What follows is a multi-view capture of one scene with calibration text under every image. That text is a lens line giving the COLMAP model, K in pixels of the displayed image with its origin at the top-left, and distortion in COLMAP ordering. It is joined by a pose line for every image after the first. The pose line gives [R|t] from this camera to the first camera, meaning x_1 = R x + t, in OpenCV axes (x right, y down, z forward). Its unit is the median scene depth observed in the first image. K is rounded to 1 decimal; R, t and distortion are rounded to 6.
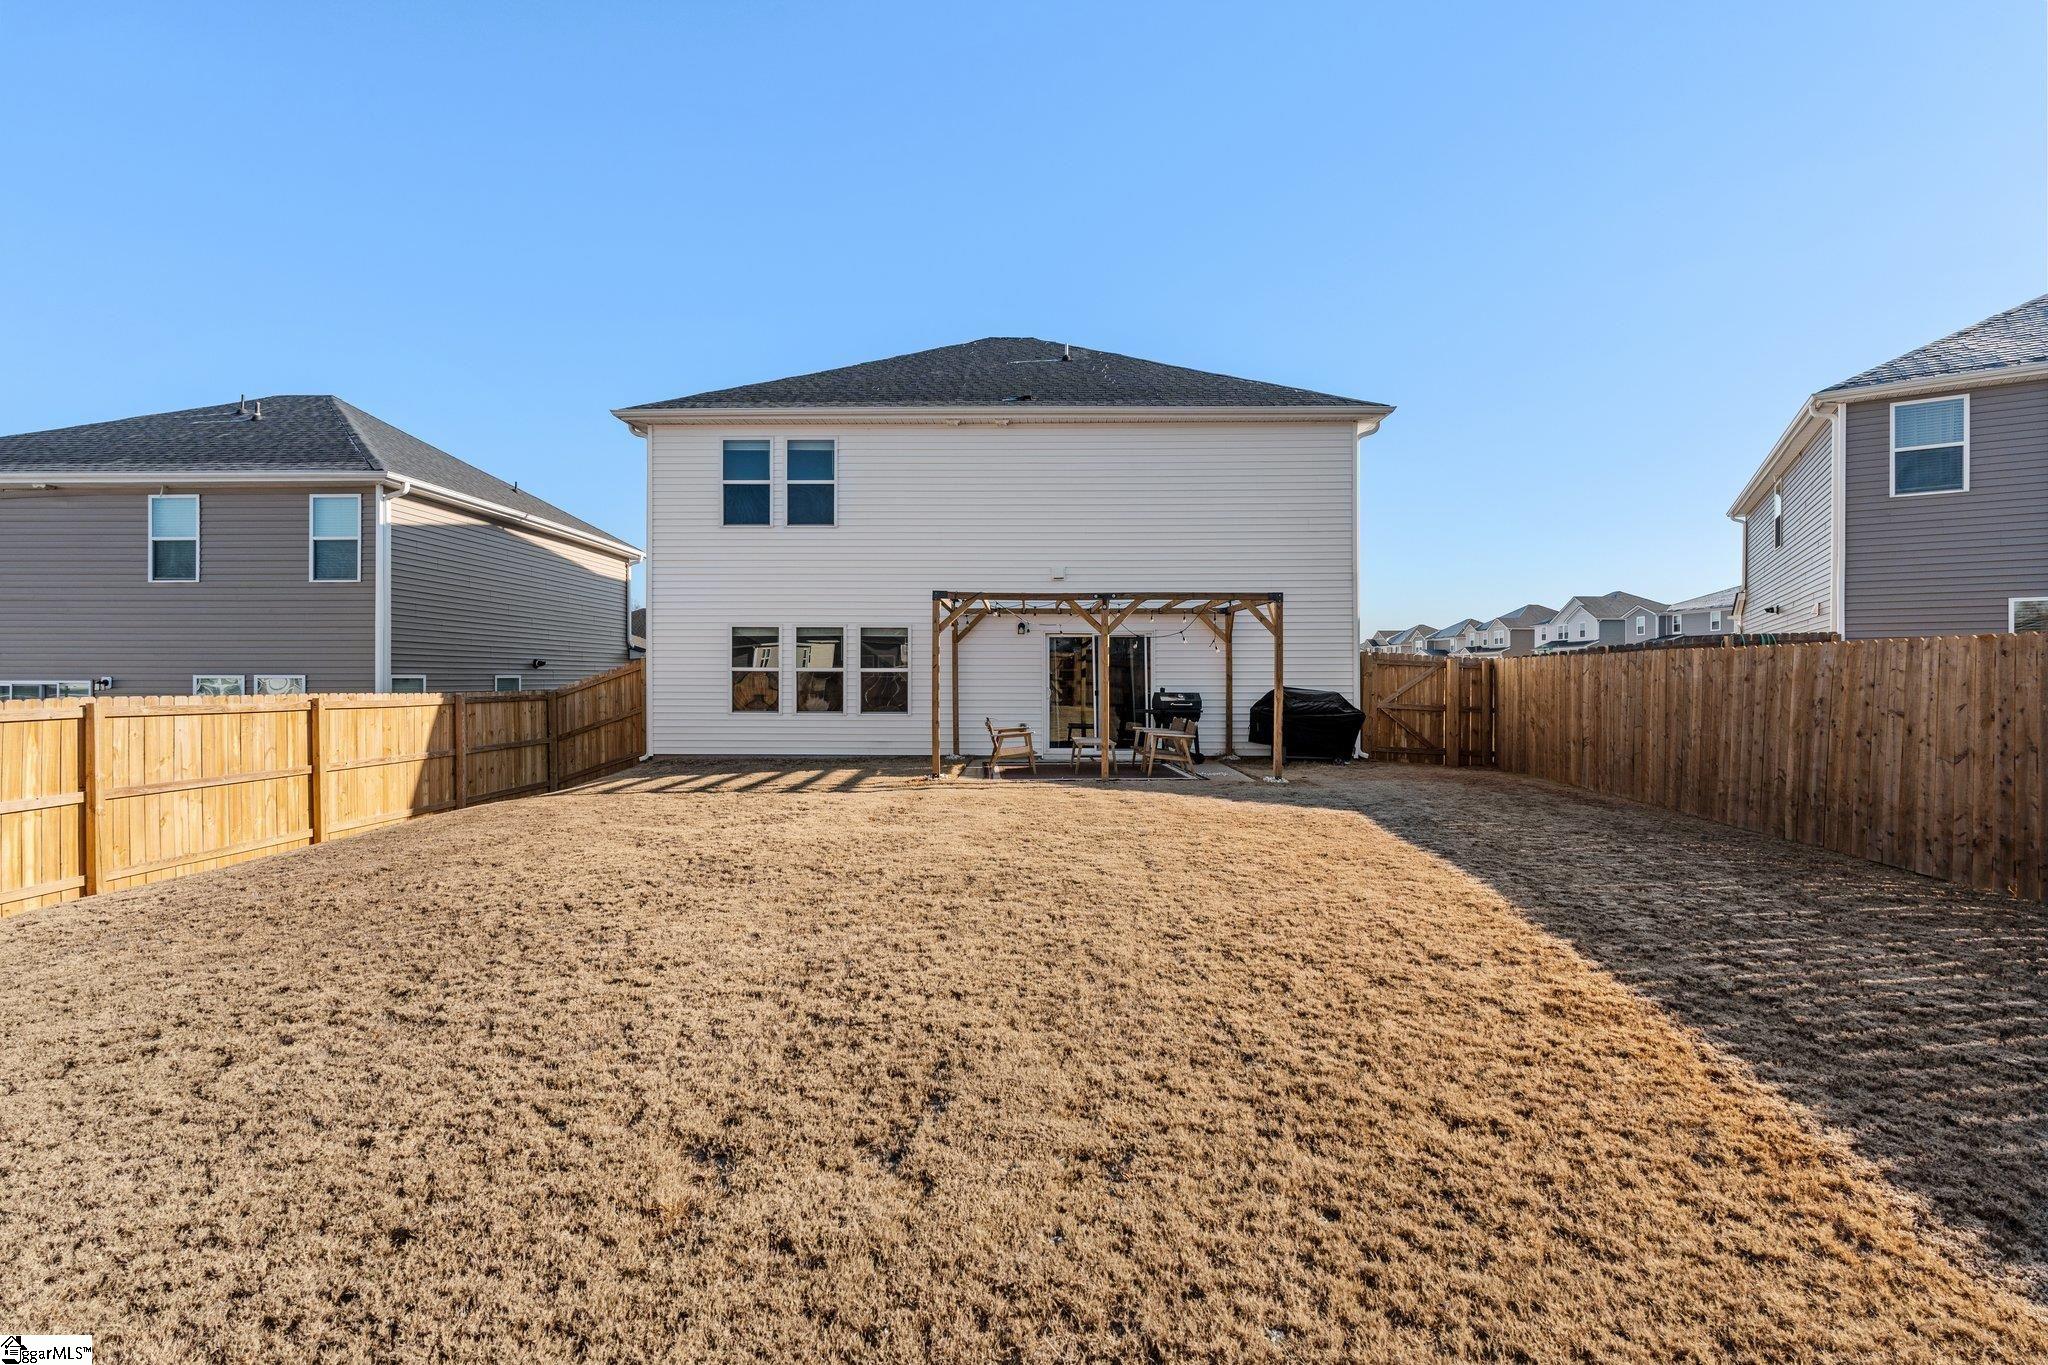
lens RADIAL K [[893.9, 0, 1017.6], [0, 893.9, 679.1], [0, 0, 1]] dist [-0.005620, -0.000163]
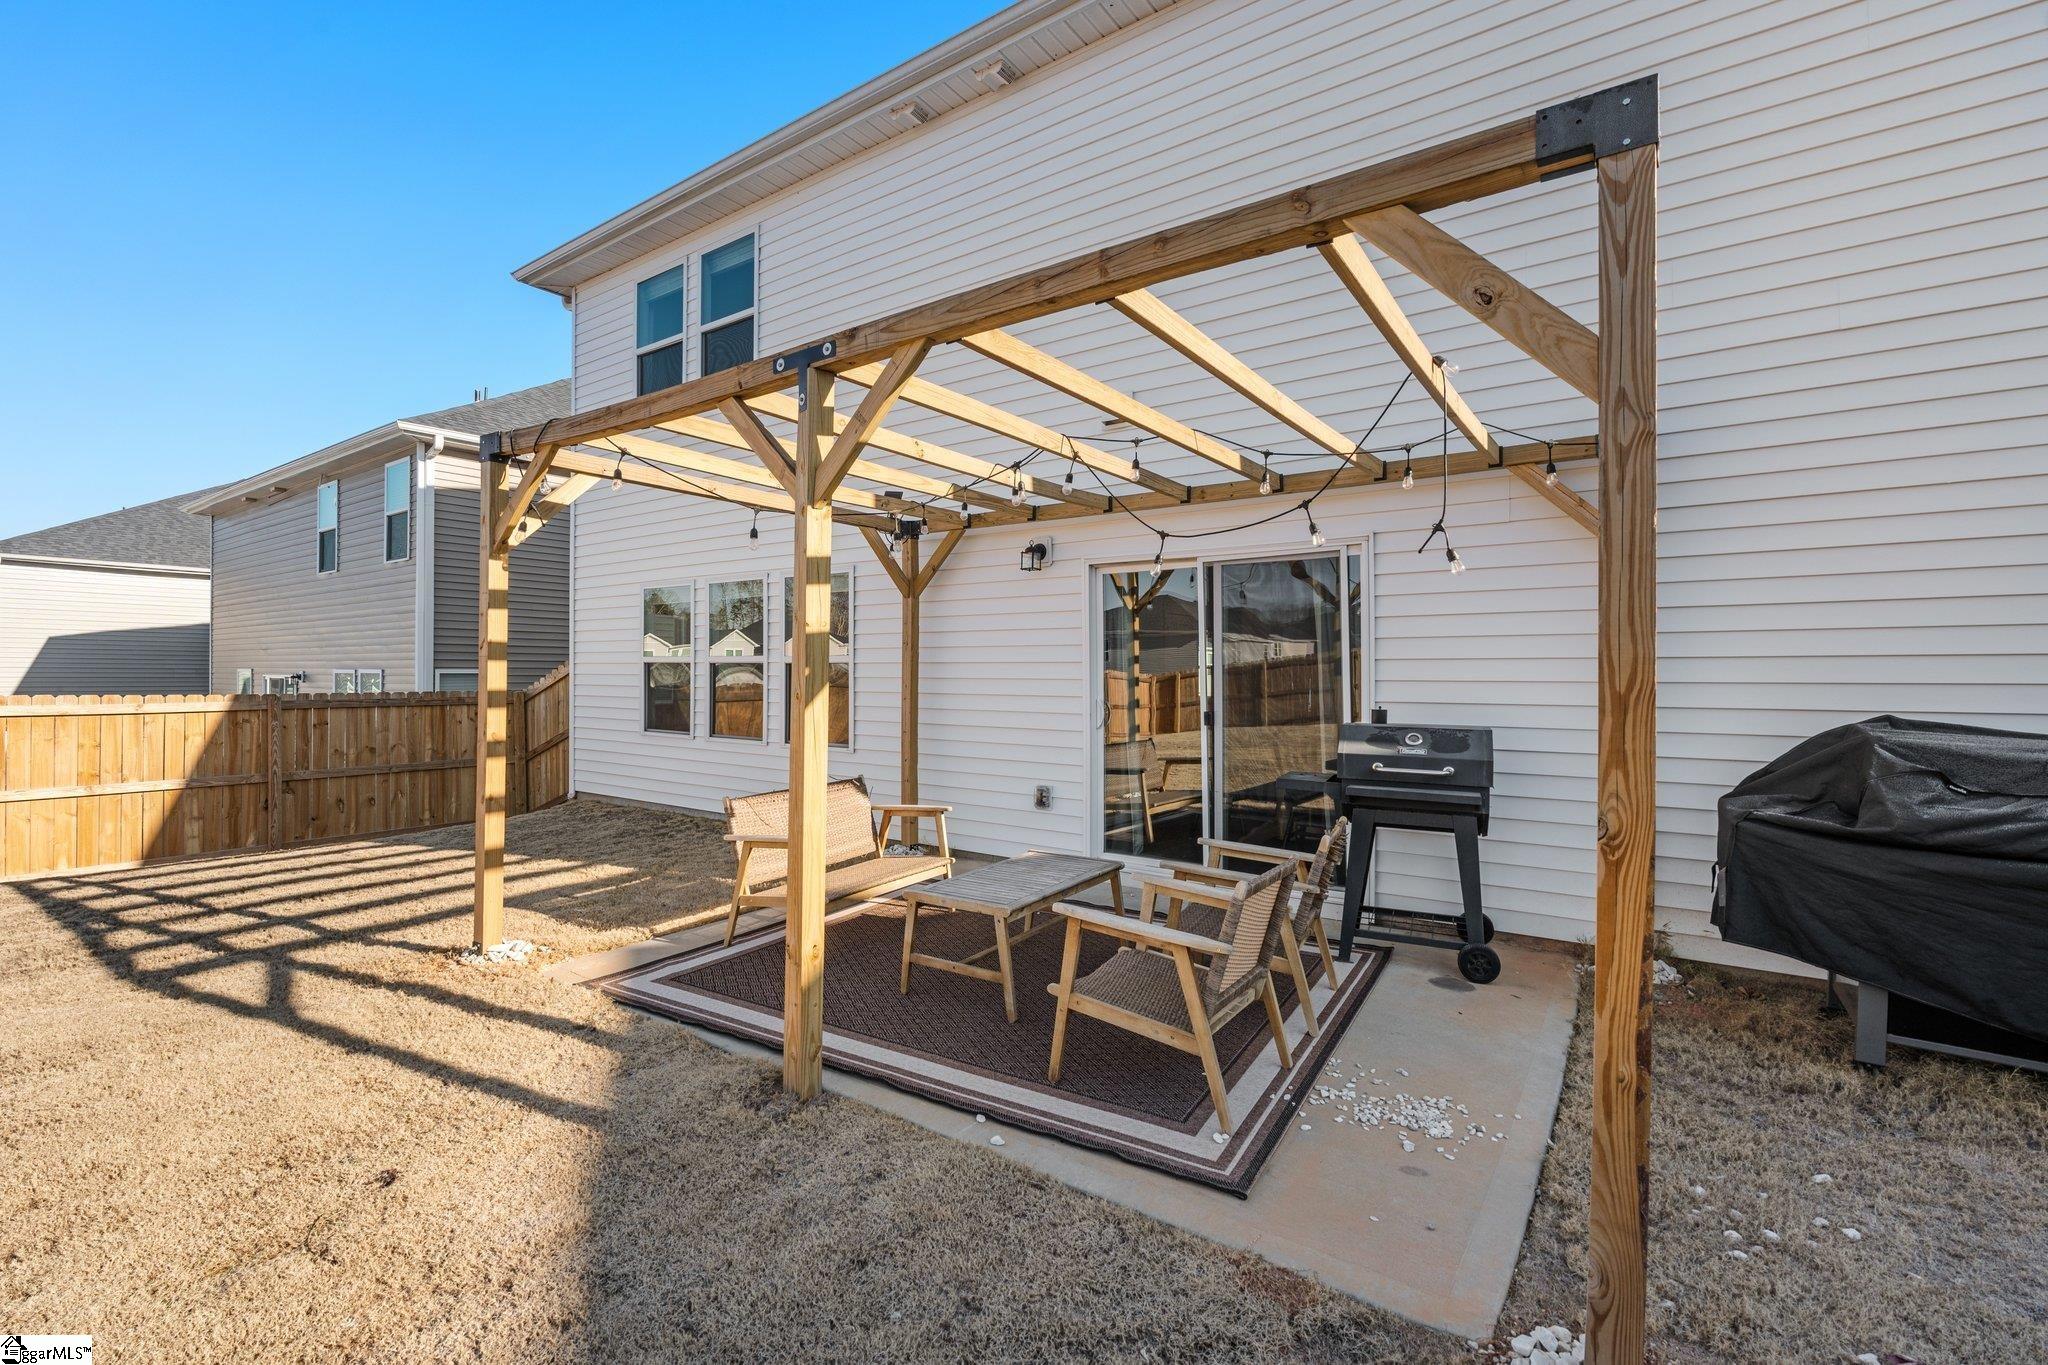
lens RADIAL K [[893.9, 0, 1017.6], [0, 893.9, 679.1], [0, 0, 1]] dist [-0.005620, -0.000163]
pose [[0.833655, 0.004737, -0.552265, 0.226375], [0.002225, 0.999926, 0.011935, -0.004788], [0.552281, -0.011179, 0.833583, 0.648536]]
